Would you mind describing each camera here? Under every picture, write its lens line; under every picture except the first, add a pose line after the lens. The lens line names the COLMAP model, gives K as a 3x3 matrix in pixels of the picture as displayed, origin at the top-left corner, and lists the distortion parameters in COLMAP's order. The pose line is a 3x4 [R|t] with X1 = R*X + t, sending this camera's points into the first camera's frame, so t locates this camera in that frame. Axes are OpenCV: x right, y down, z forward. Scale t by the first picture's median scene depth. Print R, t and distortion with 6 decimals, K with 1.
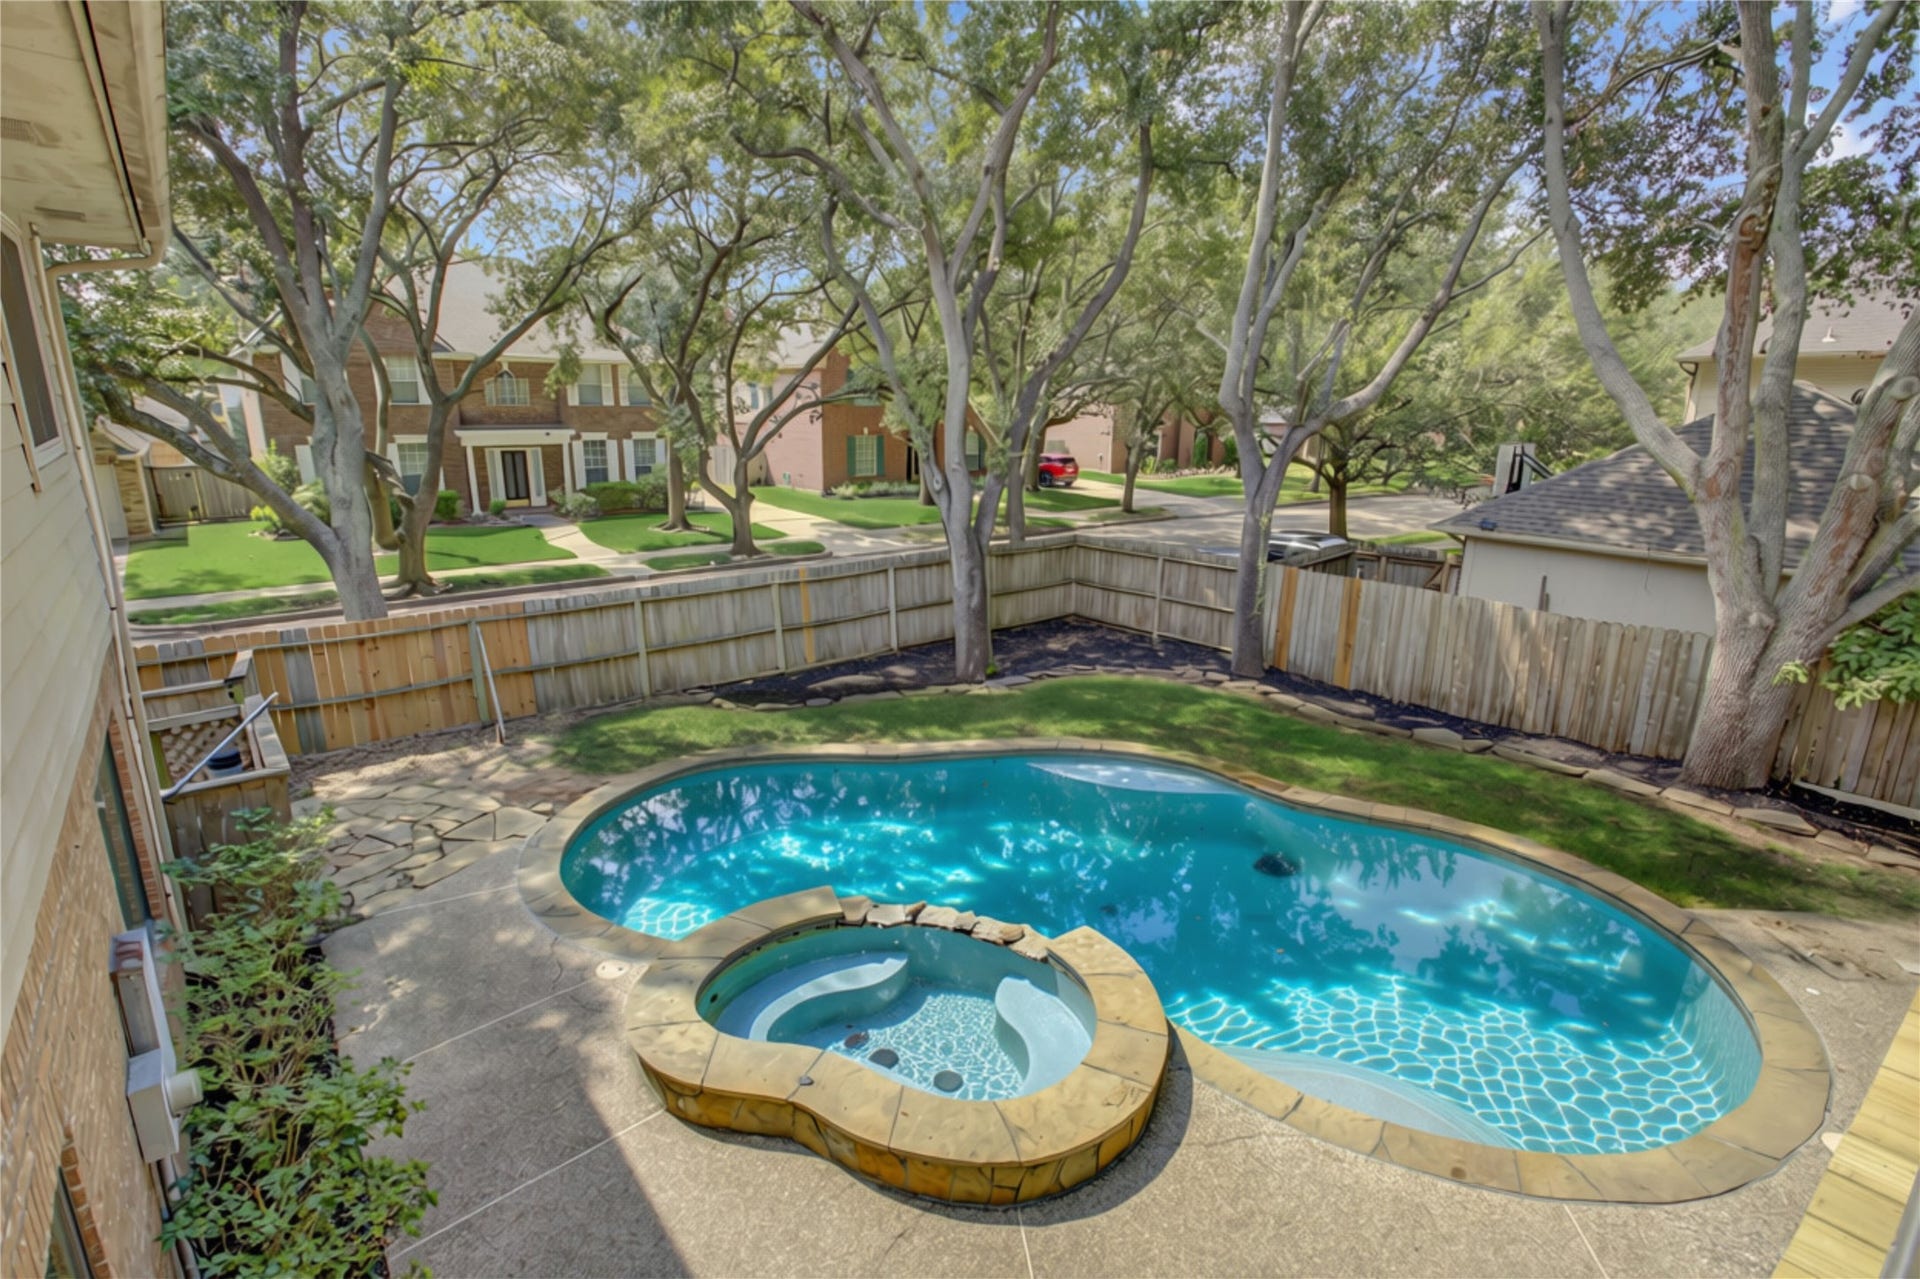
lens RADIAL K [[952.0, 0, 956.9], [0, 952.0, 644.6], [0, 0, 1]] dist [-0.006106, -0.000242]
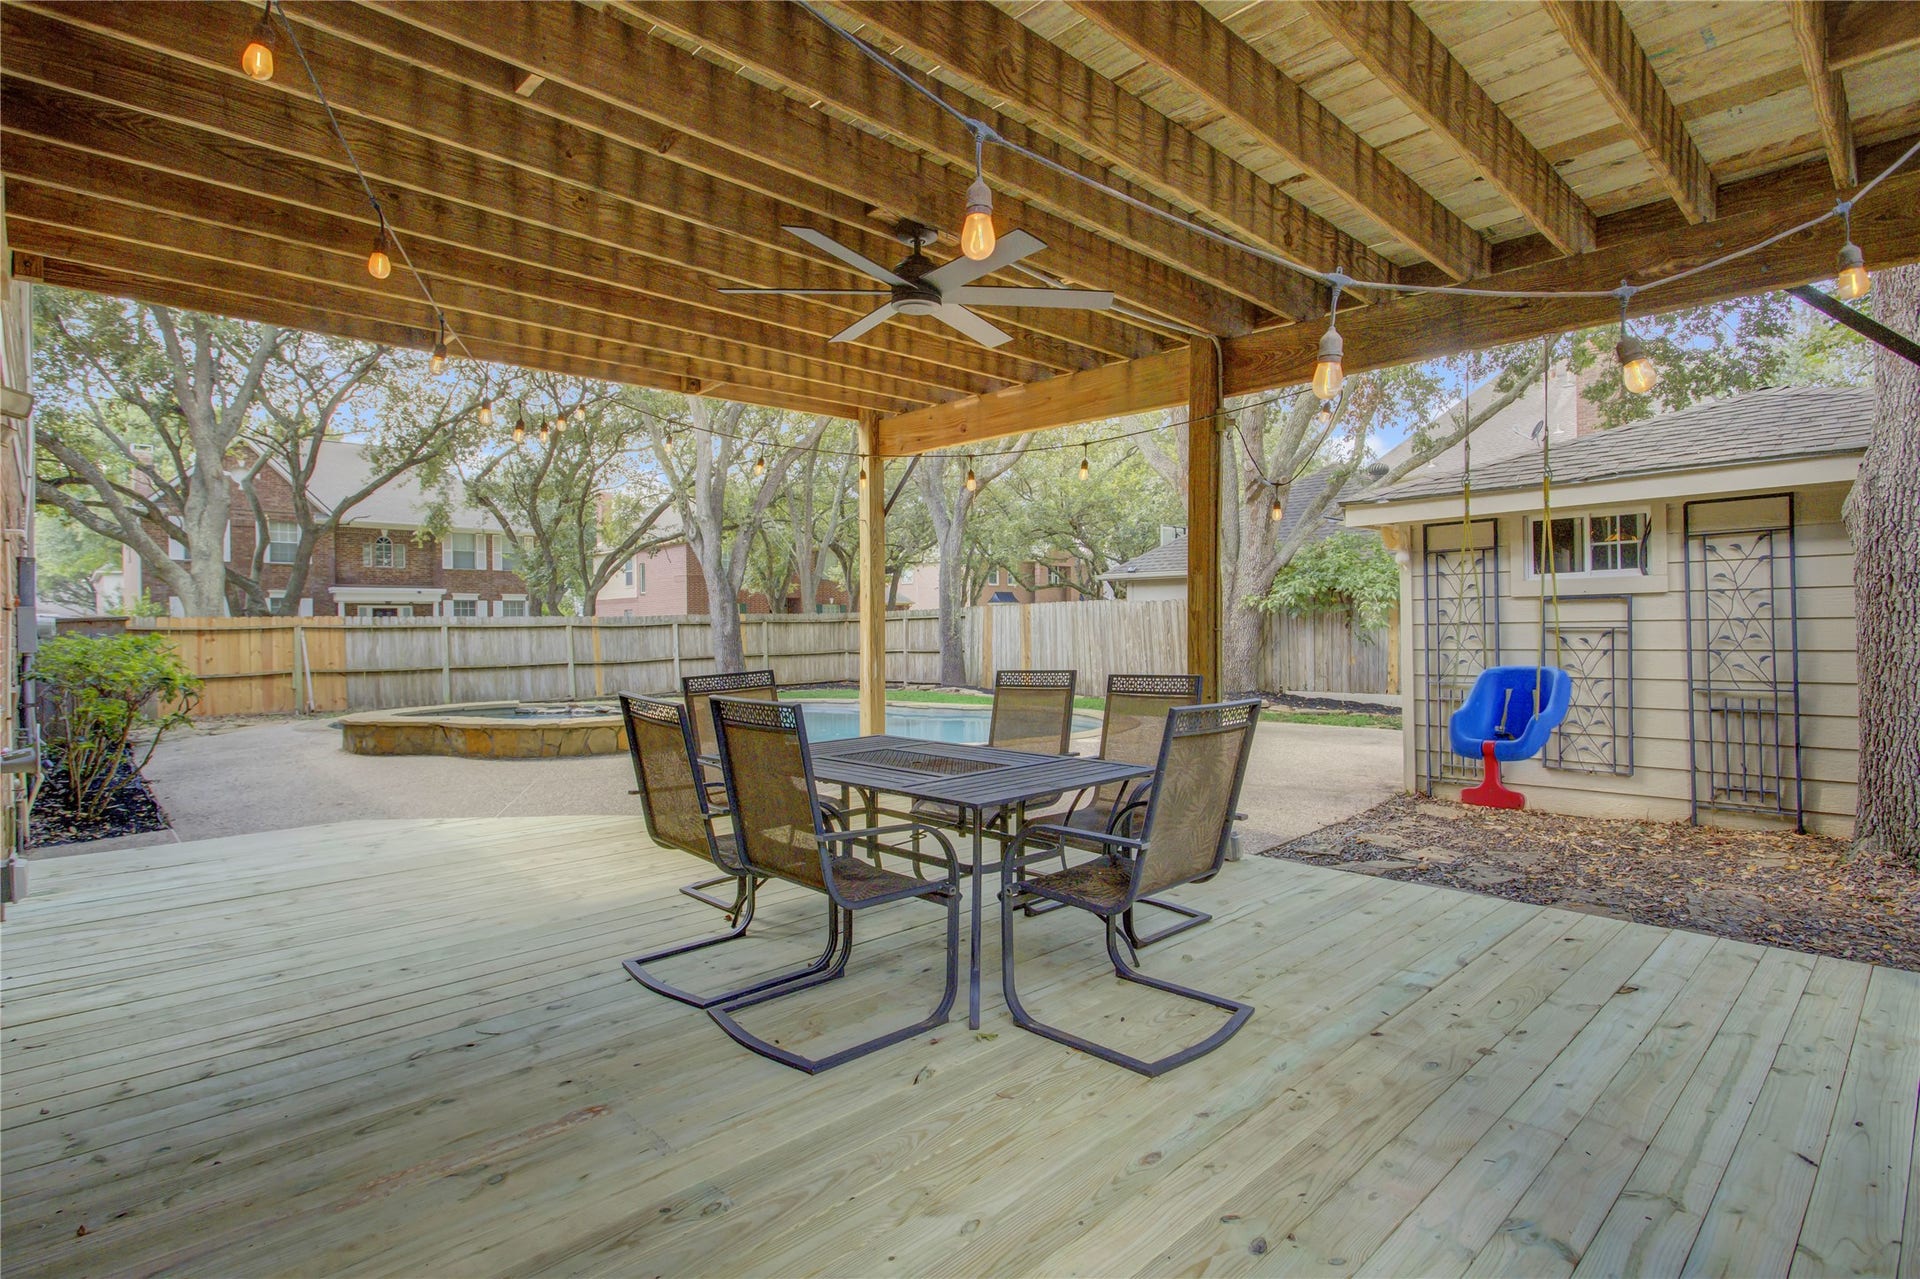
lens RADIAL K [[952.0, 0, 962.3], [0, 952.0, 629.9], [0, 0, 1]] dist [-0.006106, -0.000242]
pose [[0.995089, -0.021885, 0.096533, 0.086912], [0.044768, 0.969309, -0.241735, 0.115670], [-0.088280, 0.244869, 0.965529, -0.102786]]
